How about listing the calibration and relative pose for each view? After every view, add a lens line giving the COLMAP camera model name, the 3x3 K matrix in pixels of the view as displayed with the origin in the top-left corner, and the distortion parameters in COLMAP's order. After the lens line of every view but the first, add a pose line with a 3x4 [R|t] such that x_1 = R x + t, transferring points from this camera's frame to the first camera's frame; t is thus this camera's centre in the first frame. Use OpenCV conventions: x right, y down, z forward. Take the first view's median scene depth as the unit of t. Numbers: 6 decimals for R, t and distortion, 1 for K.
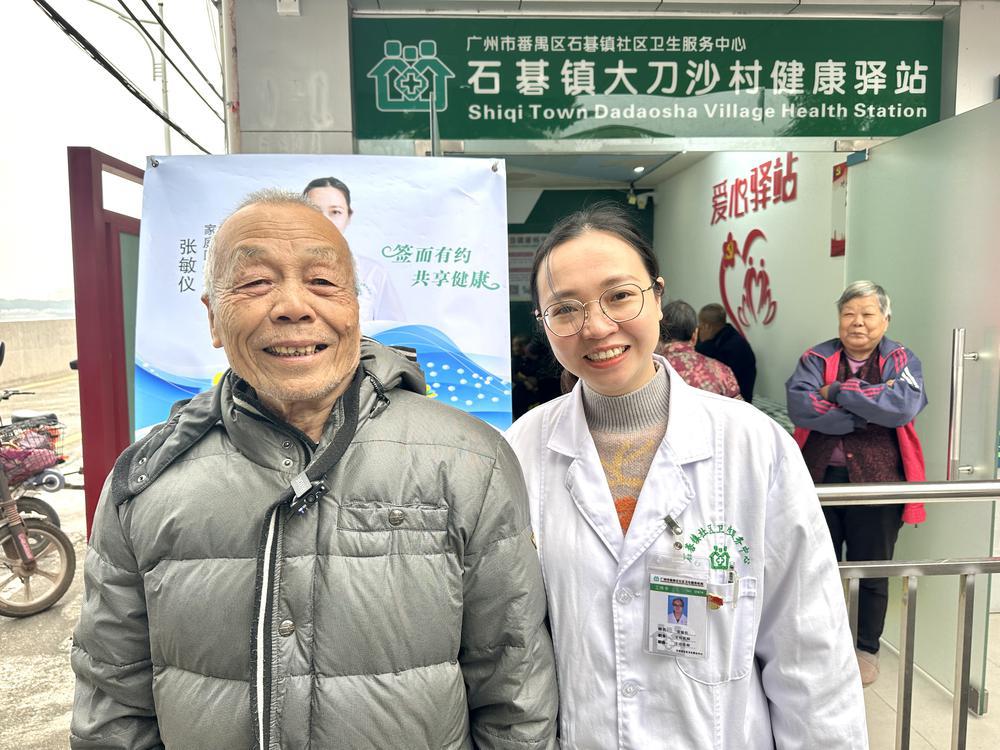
lens RADIAL K [[711.0, 0, 500.0], [0, 711.0, 375.0], [0, 0, 1]] dist [-0.030569, -0.024302]
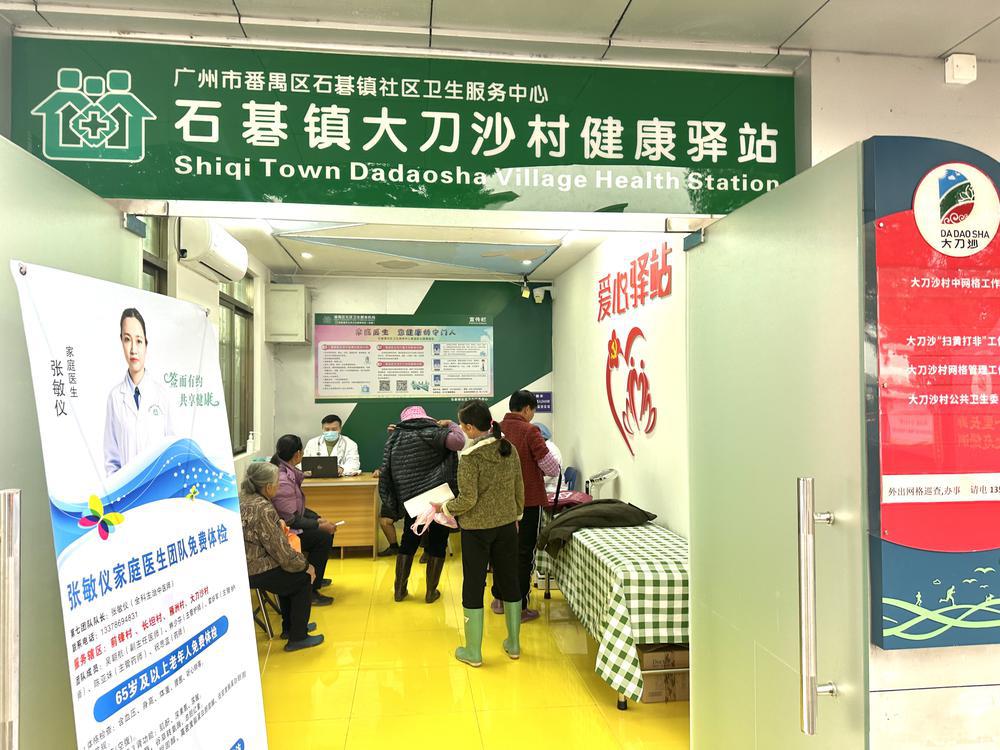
lens RADIAL K [[711.0, 0, 500.0], [0, 711.0, 375.0], [0, 0, 1]] dist [-0.030569, -0.024302]
pose [[0.996217, 0.018851, 0.084835, 0.235318], [-0.007904, 0.991798, -0.127573, -0.058711], [-0.086544, 0.126420, 0.988194, 0.261279]]
